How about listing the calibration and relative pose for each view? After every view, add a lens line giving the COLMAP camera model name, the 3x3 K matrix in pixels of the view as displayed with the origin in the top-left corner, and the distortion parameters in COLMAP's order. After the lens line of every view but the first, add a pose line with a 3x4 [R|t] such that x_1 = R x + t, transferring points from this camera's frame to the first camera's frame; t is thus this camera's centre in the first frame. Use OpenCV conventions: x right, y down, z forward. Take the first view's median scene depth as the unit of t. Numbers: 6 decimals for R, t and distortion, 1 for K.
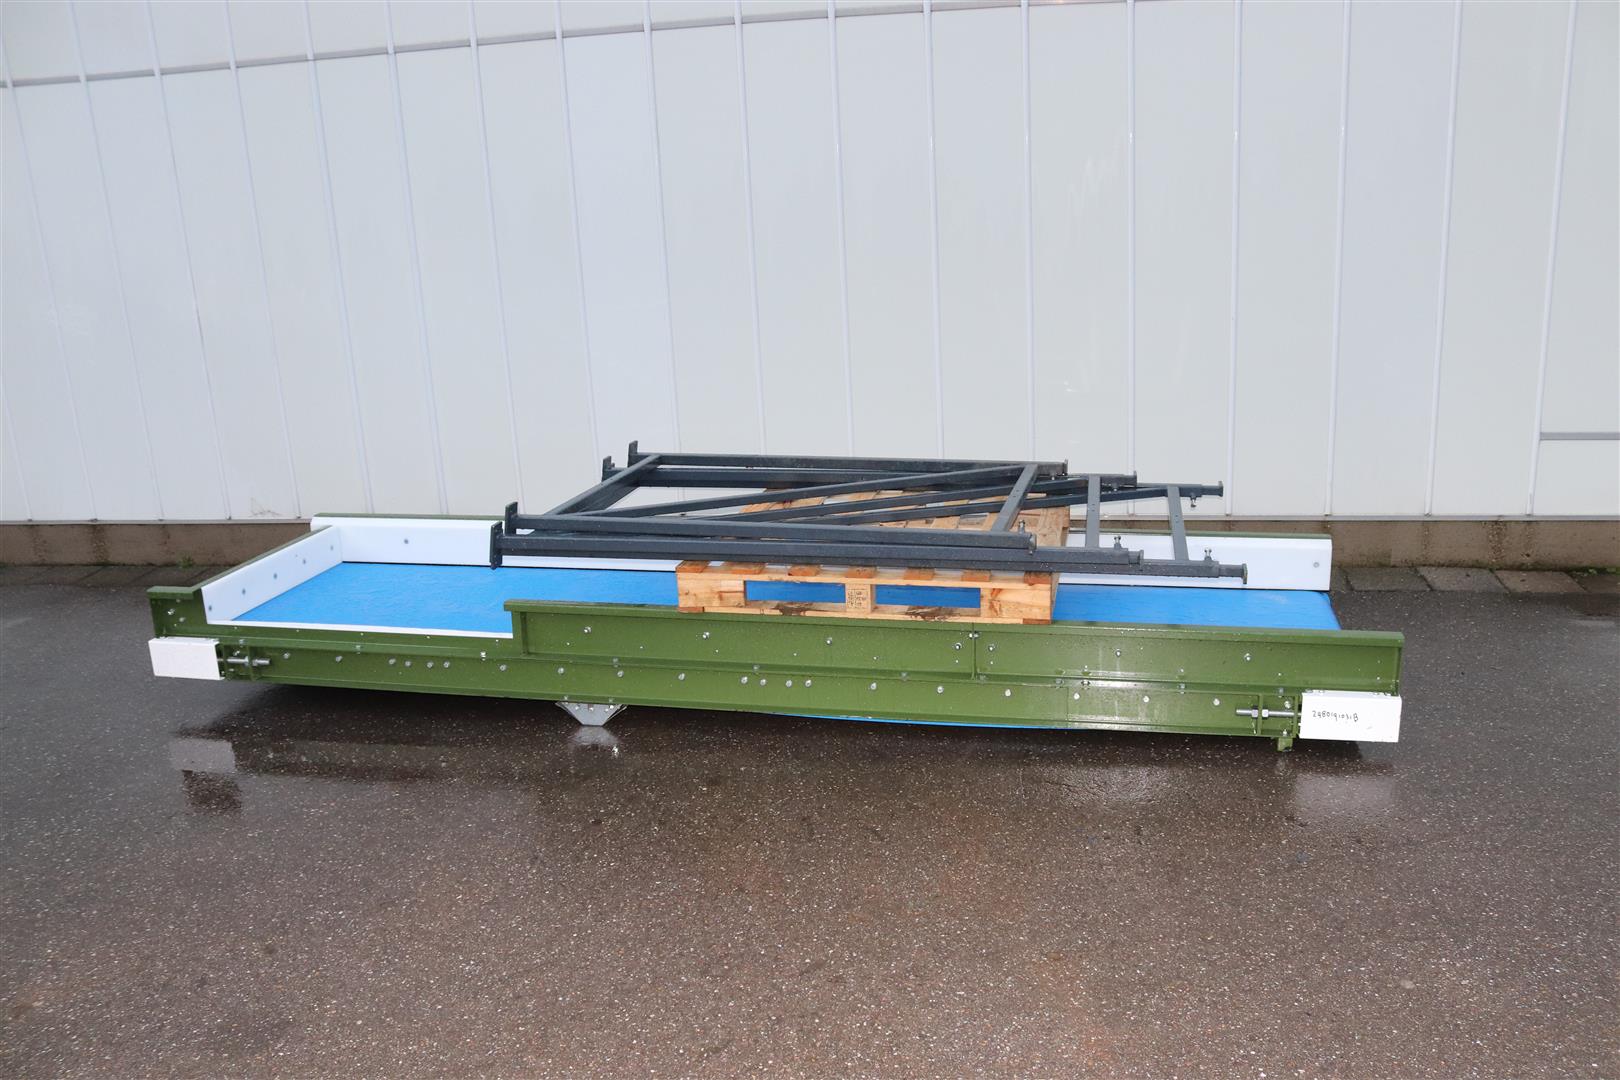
lens RADIAL K [[1374.1, 0, 810.0], [0, 1374.1, 540.0], [0, 0, 1]] dist [-0.162389, 0.143849]
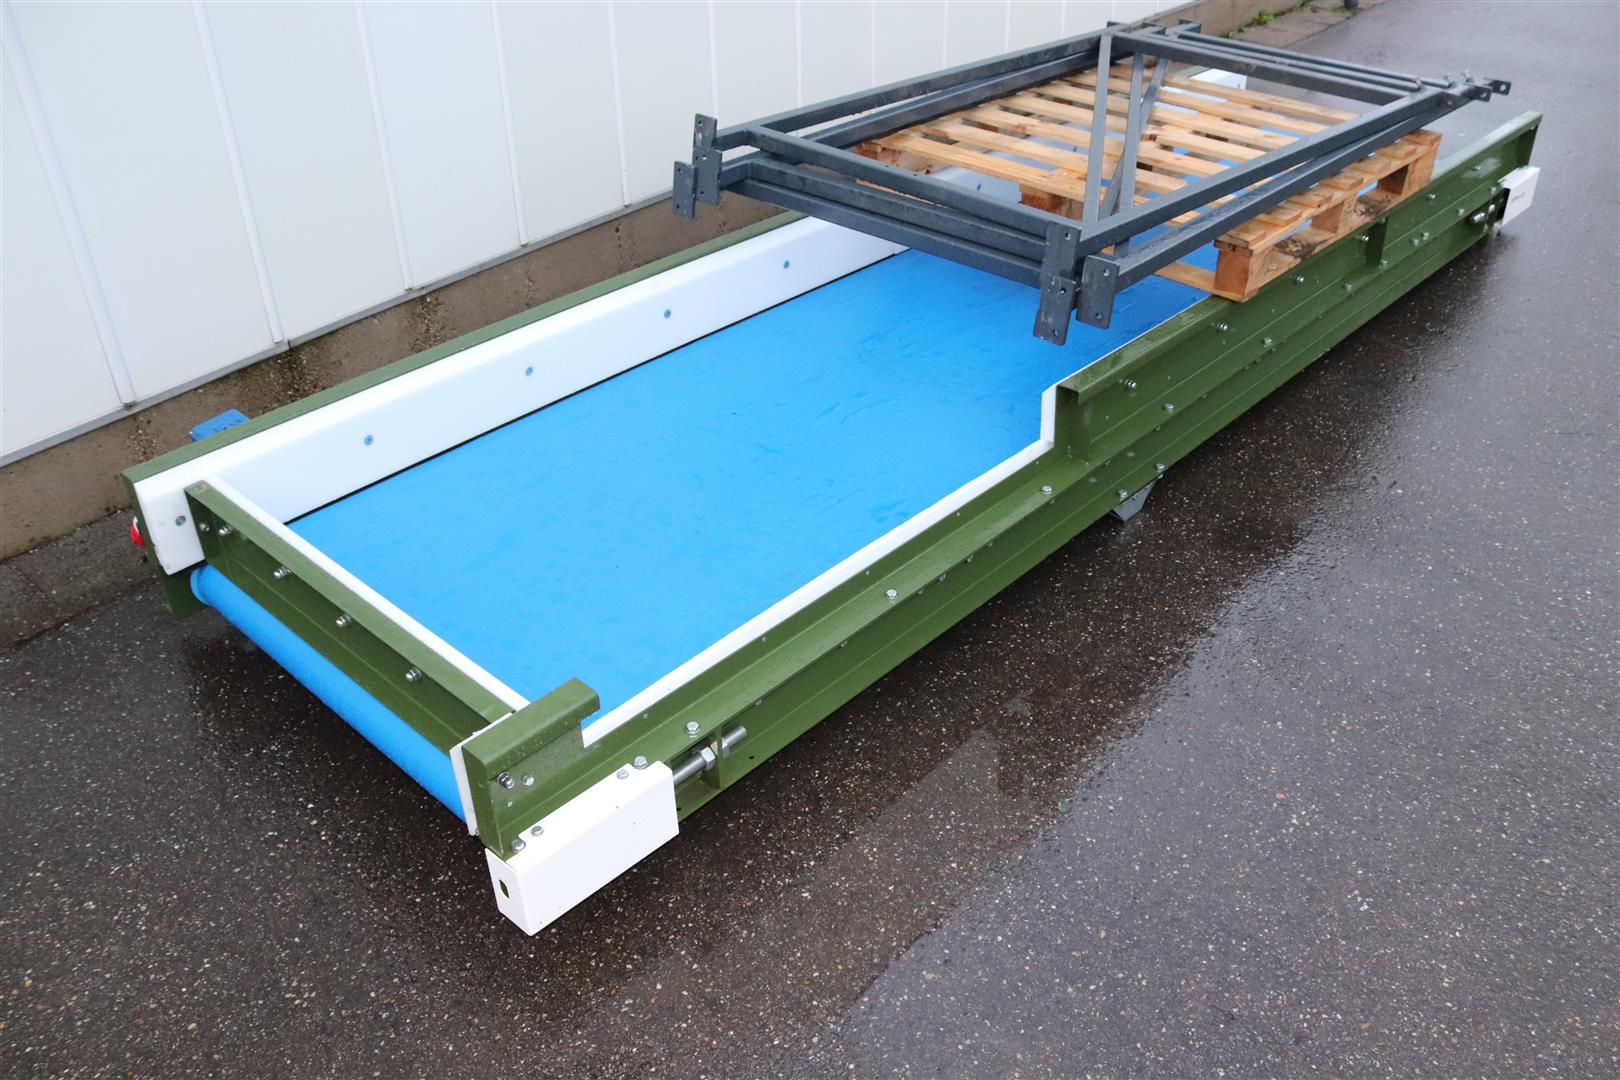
lens RADIAL K [[1374.1, 0, 810.0], [0, 1374.1, 540.0], [0, 0, 1]] dist [-0.162389, 0.143849]
pose [[0.507207, -0.447982, 0.736243, -0.720371], [0.213673, 0.892978, 0.396149, -0.153560], [-0.834916, -0.043615, 0.548646, 0.744007]]
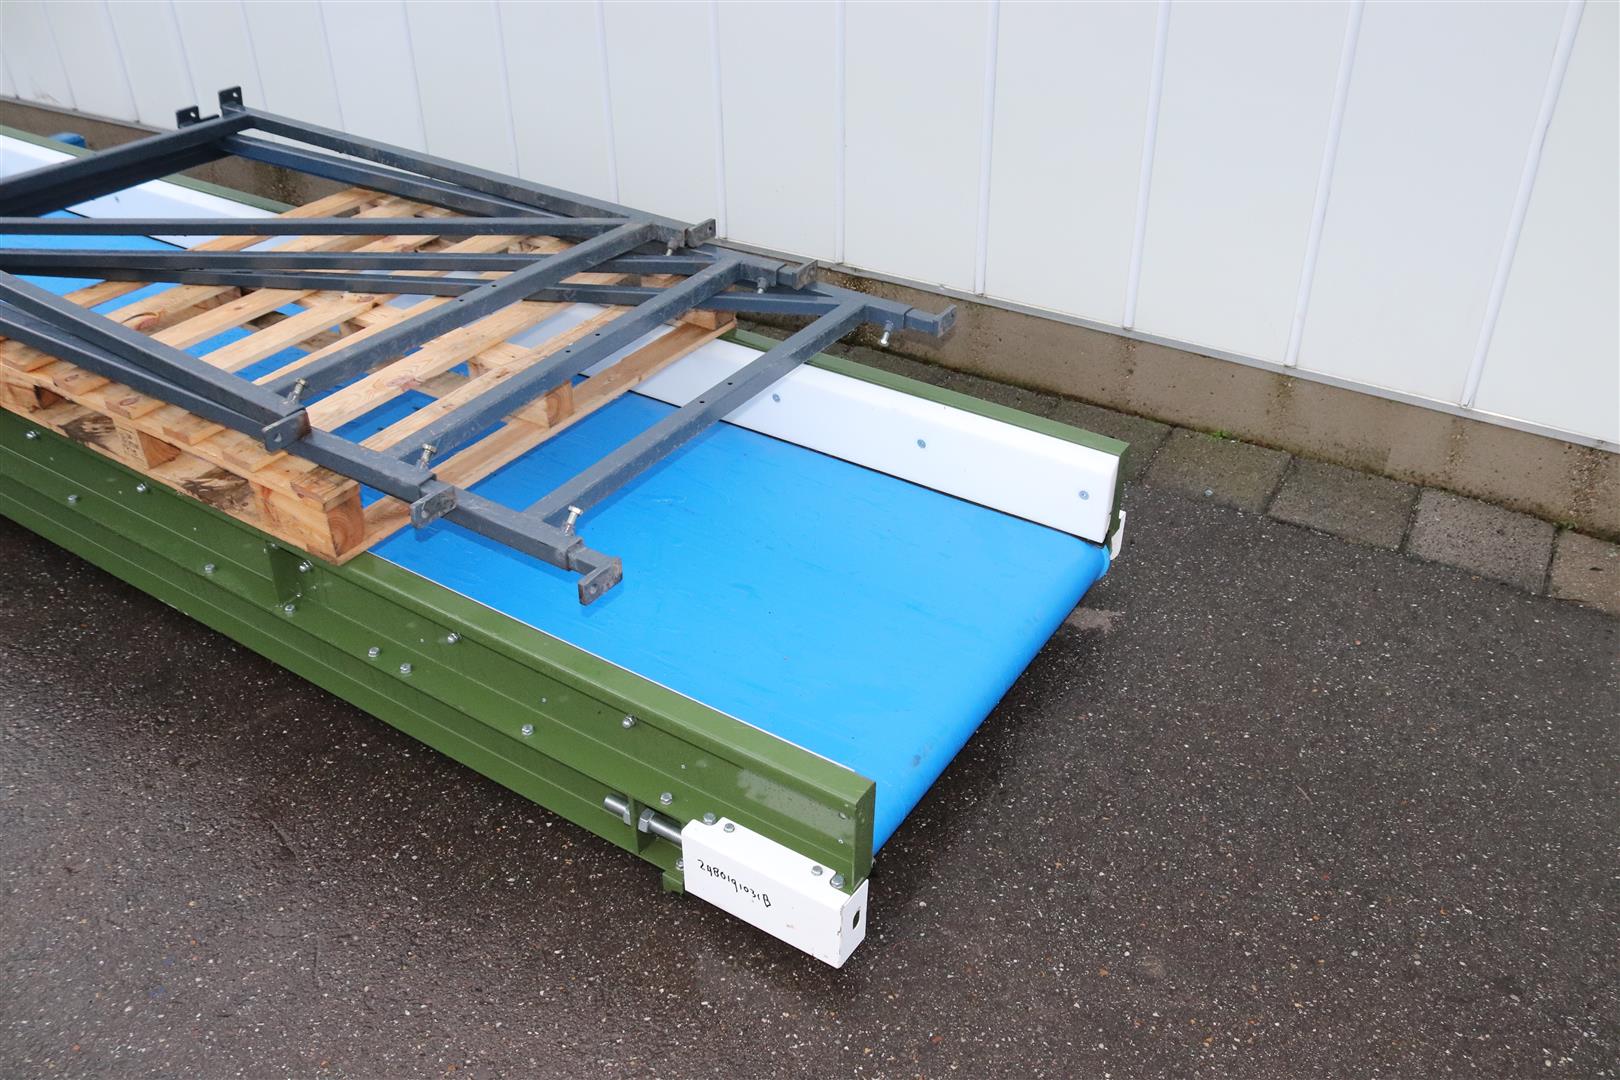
lens RADIAL K [[1374.1, 0, 810.0], [0, 1374.1, 540.0], [0, 0, 1]] dist [-0.162389, 0.143849]
pose [[0.938015, 0.225280, -0.263397, 0.449728], [-0.128868, 0.932159, 0.338338, -0.146266], [0.321748, -0.283423, 0.903410, 0.492325]]
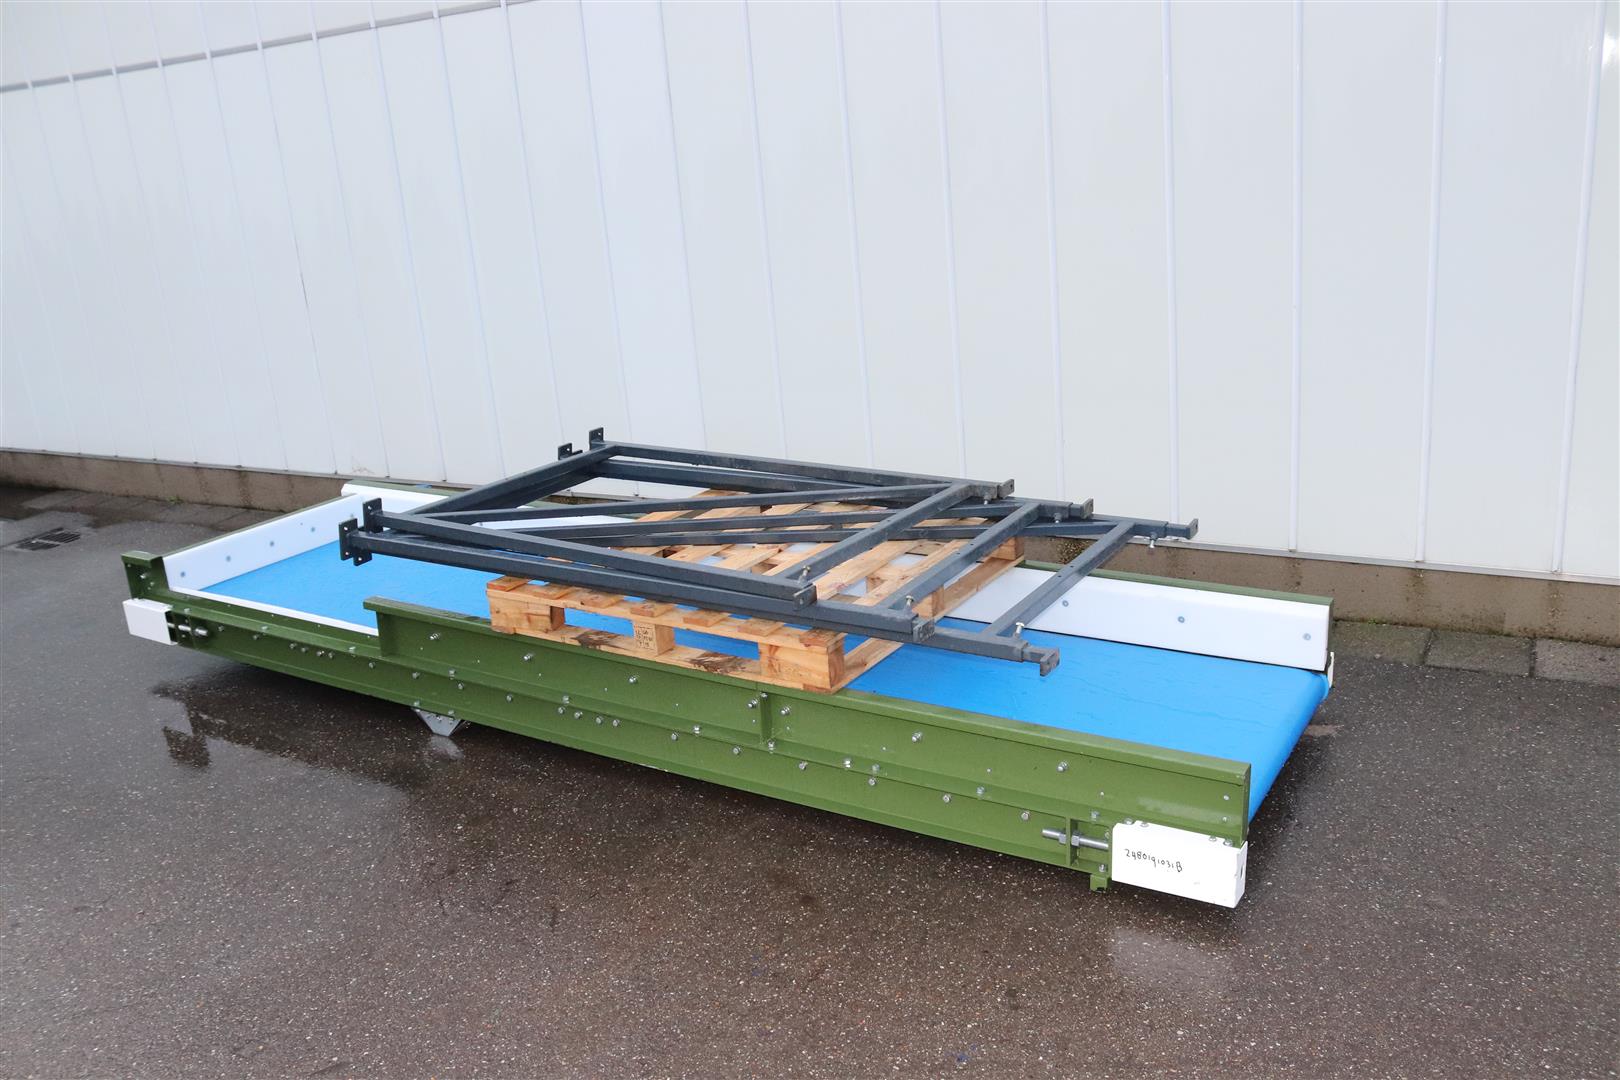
lens RADIAL K [[1374.1, 0, 810.0], [0, 1374.1, 540.0], [0, 0, 1]] dist [-0.162389, 0.143849]
pose [[0.941123, 0.074402, -0.329775, 0.382158], [-0.057054, 0.996445, 0.061988, -0.073328], [0.333215, -0.039523, 0.942022, 0.190487]]
